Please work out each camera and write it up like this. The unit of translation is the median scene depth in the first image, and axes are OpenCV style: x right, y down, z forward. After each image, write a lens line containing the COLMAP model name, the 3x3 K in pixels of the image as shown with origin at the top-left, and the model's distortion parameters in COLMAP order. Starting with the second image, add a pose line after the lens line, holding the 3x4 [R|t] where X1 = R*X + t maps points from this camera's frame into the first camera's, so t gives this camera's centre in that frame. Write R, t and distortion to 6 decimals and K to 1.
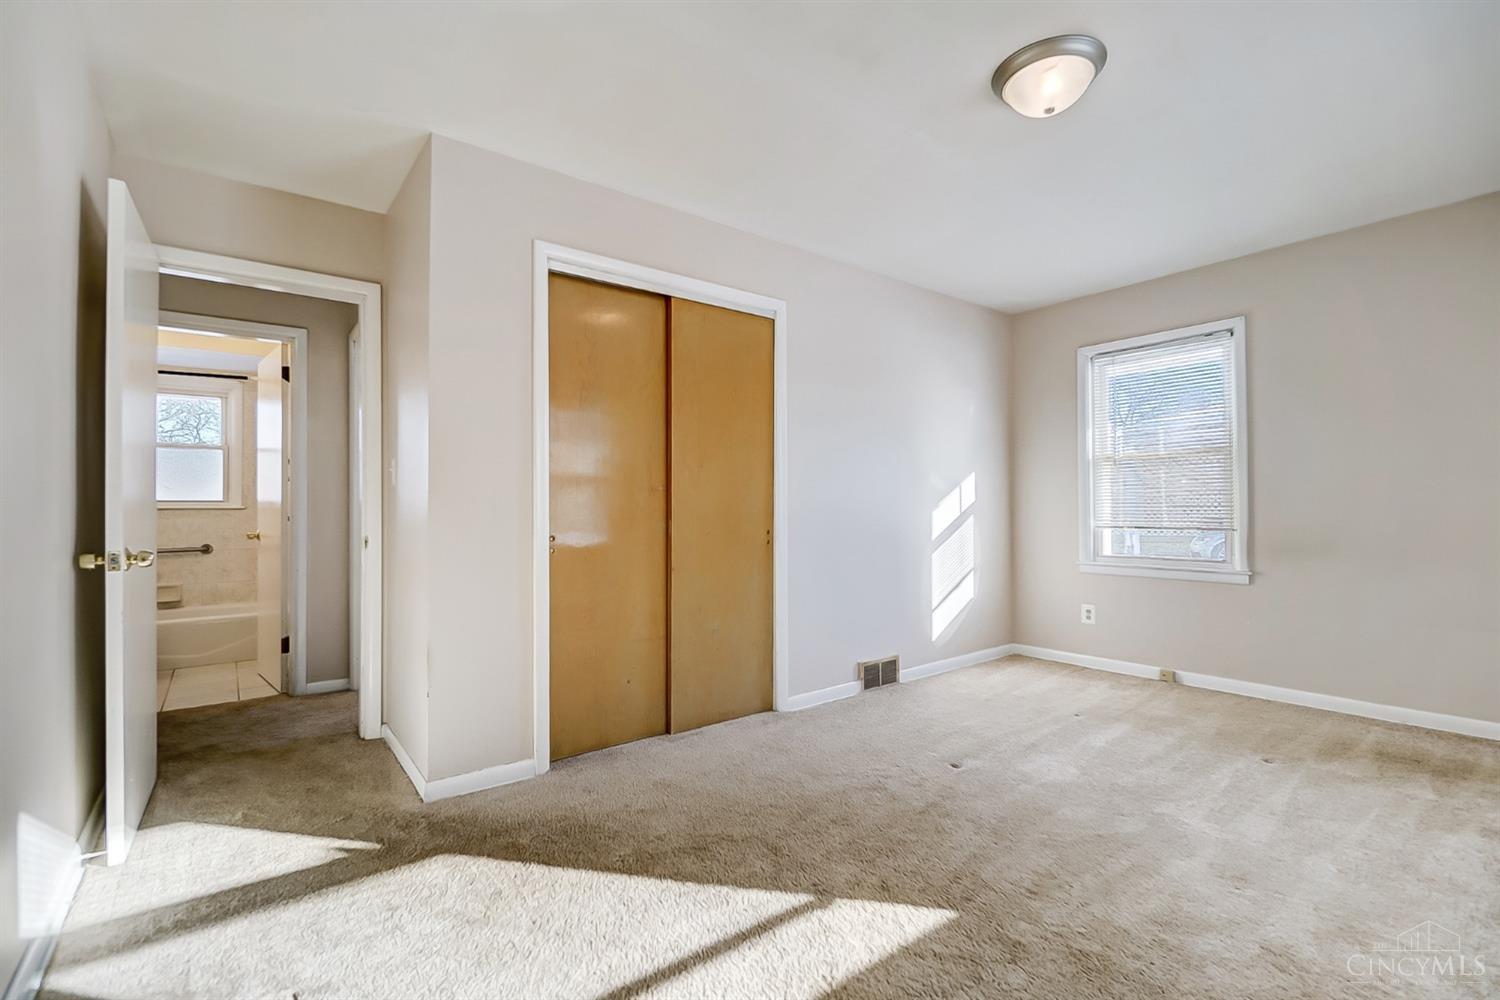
lens RADIAL K [[680.0, 0, 732.1], [0, 680.0, 499.8], [0, 0, 1]] dist [-0.049768, 0.021875]
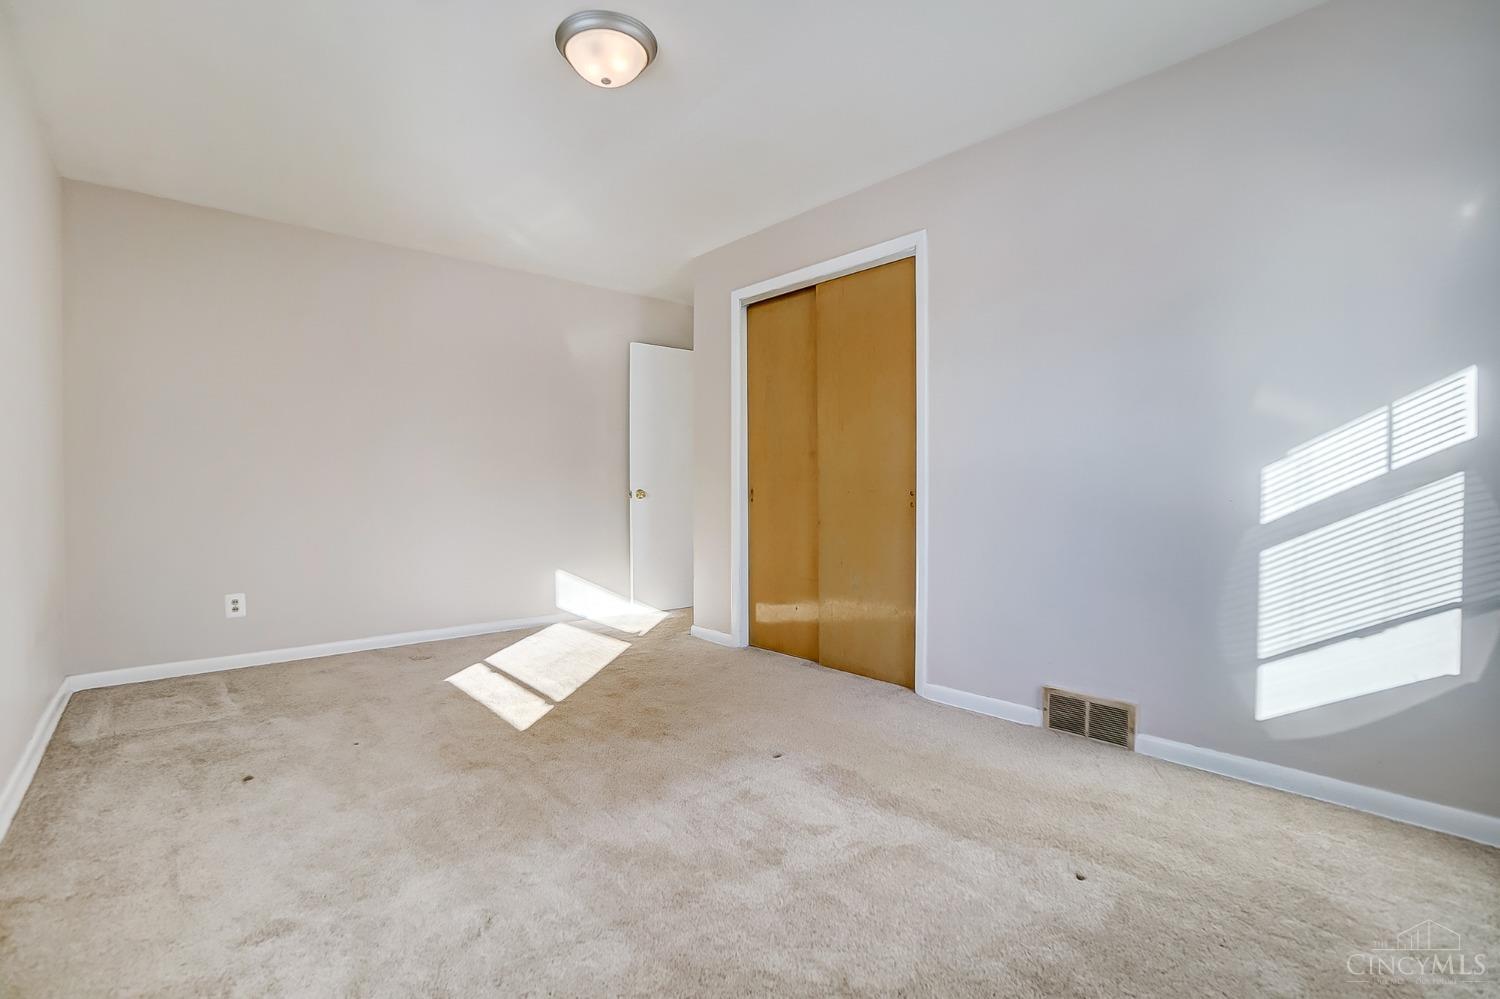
lens RADIAL K [[680.0, 0, 732.1], [0, 680.0, 499.3], [0, 0, 1]] dist [-0.049768, 0.021875]
pose [[0.055878, 0.021034, -0.998216, 1.234115], [0.012762, 0.999681, 0.021779, 0.041686], [0.998356, -0.013956, 0.055592, 0.922431]]
